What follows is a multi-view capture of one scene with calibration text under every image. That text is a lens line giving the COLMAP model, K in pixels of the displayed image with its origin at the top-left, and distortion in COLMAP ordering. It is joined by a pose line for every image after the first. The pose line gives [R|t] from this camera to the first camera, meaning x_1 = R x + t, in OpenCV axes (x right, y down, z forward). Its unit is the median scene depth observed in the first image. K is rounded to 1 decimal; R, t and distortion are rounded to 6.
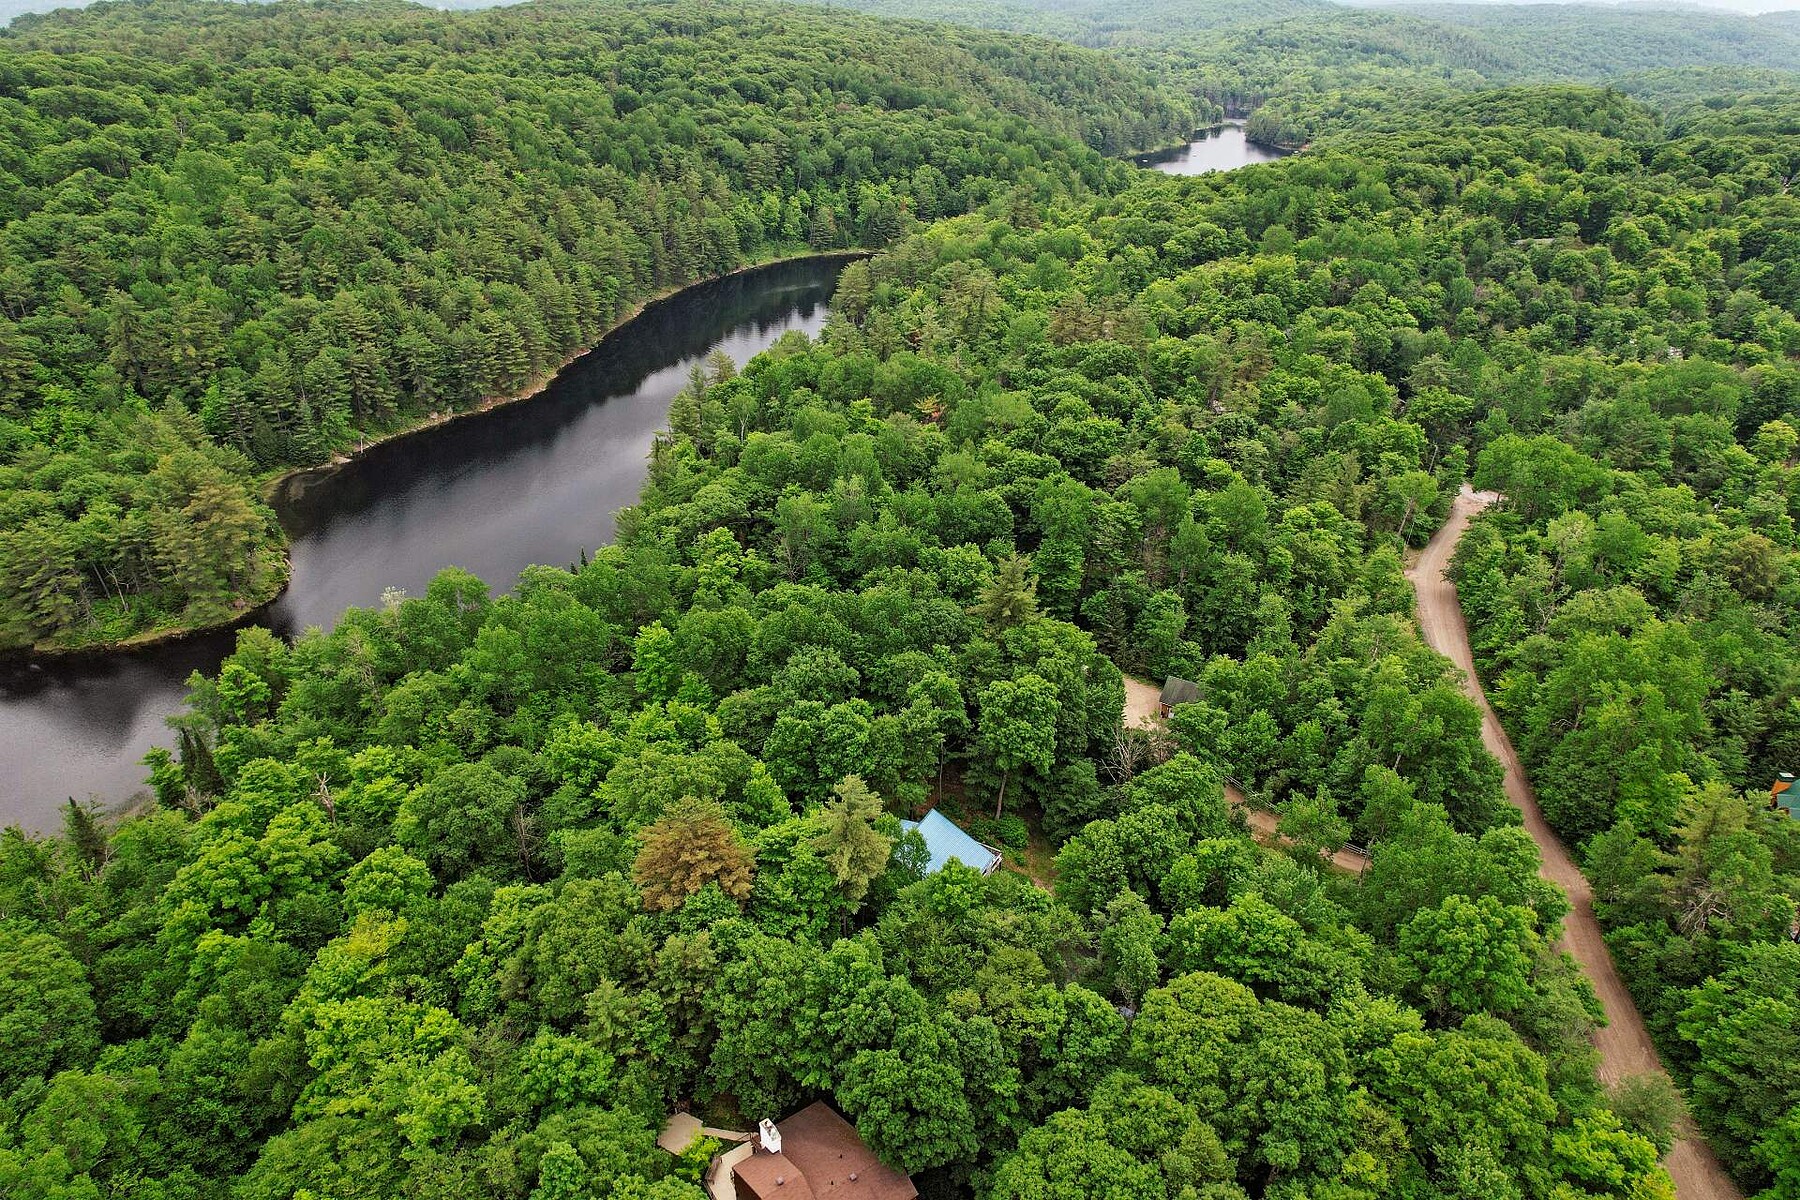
lens RADIAL K [[1110.7, 0, 874.4], [0, 1110.7, 598.4], [0, 0, 1]] dist [-0.066496, 0.050037]
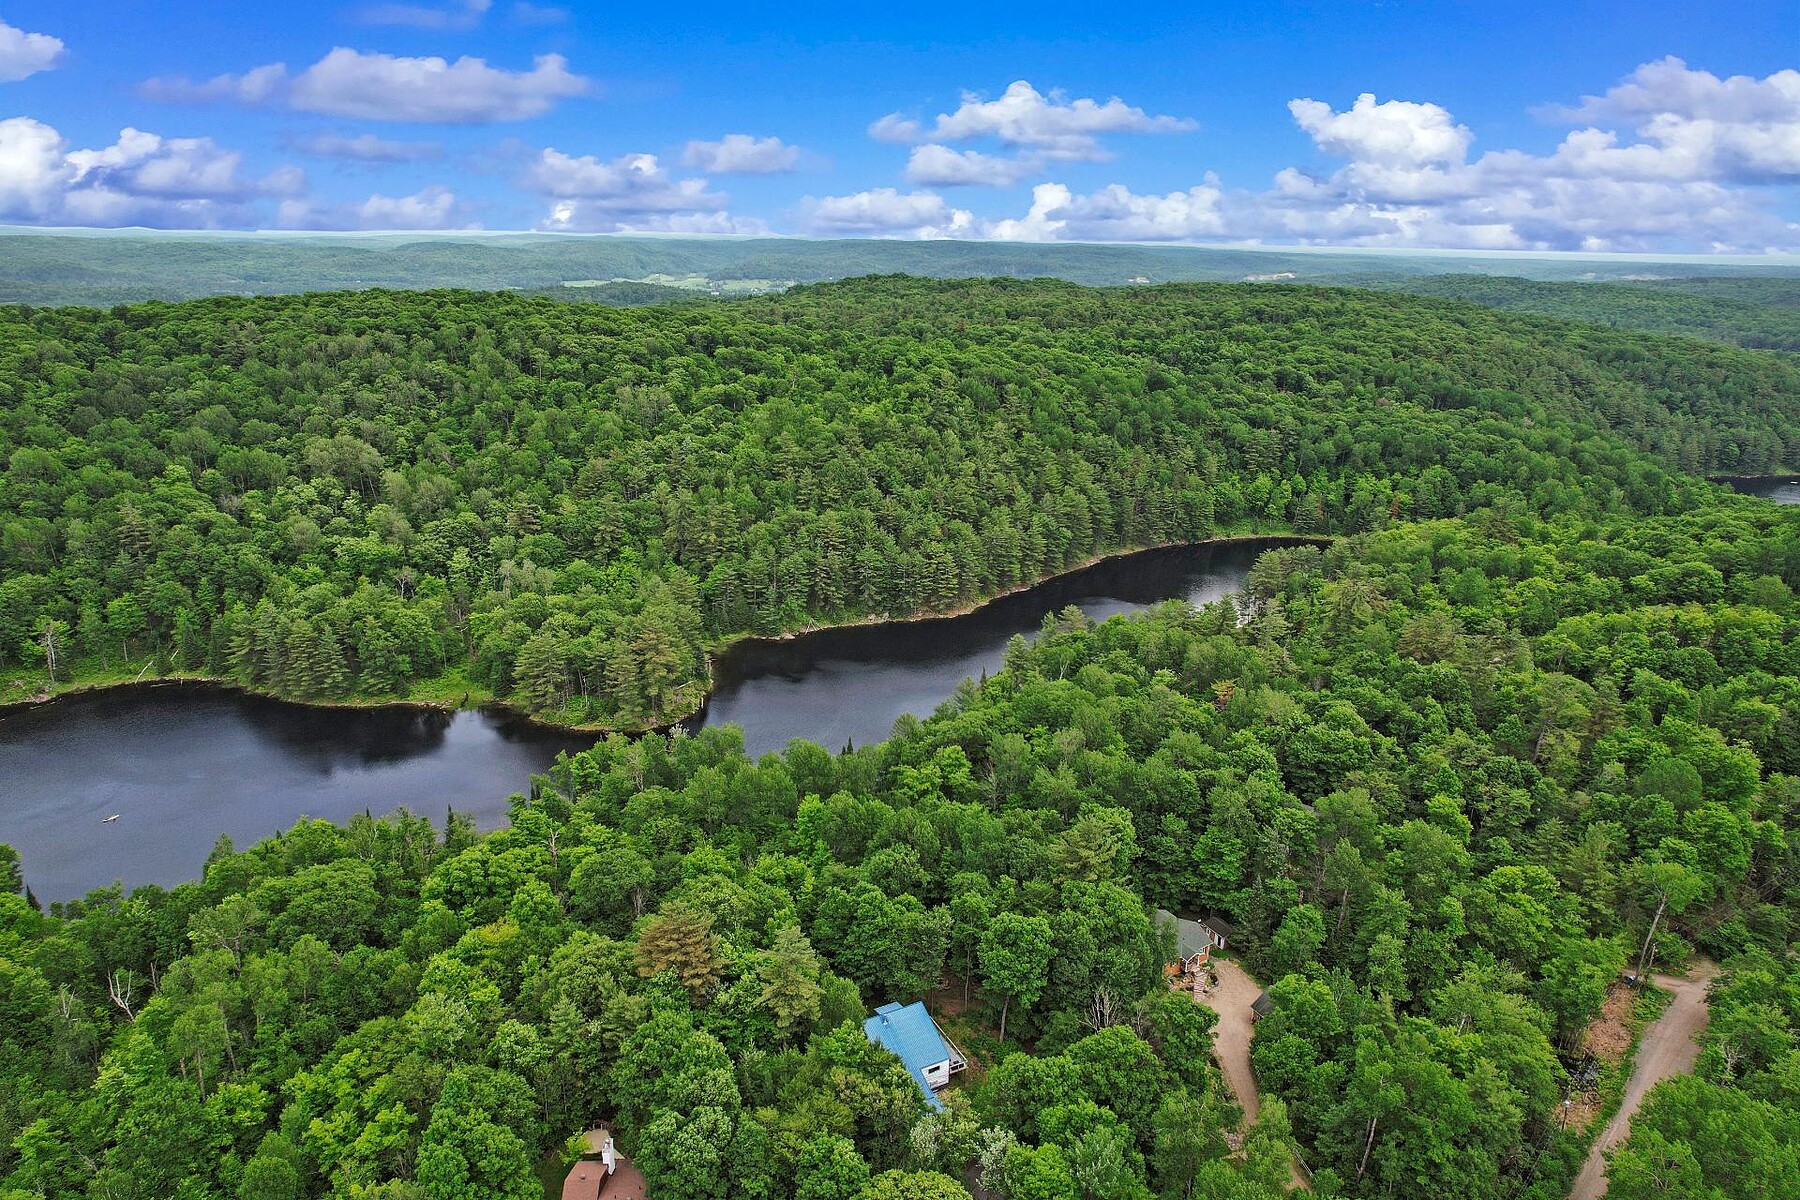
lens RADIAL K [[1085.9, 0, 873.0], [0, 1085.9, 603.6], [0, 0, 1]] dist [-0.073760, 0.064943]
pose [[0.851544, 0.168262, -0.496550, 0.175014], [-0.267177, 0.954164, -0.134858, -0.015353], [0.451099, 0.247504, 0.857468, -0.035868]]
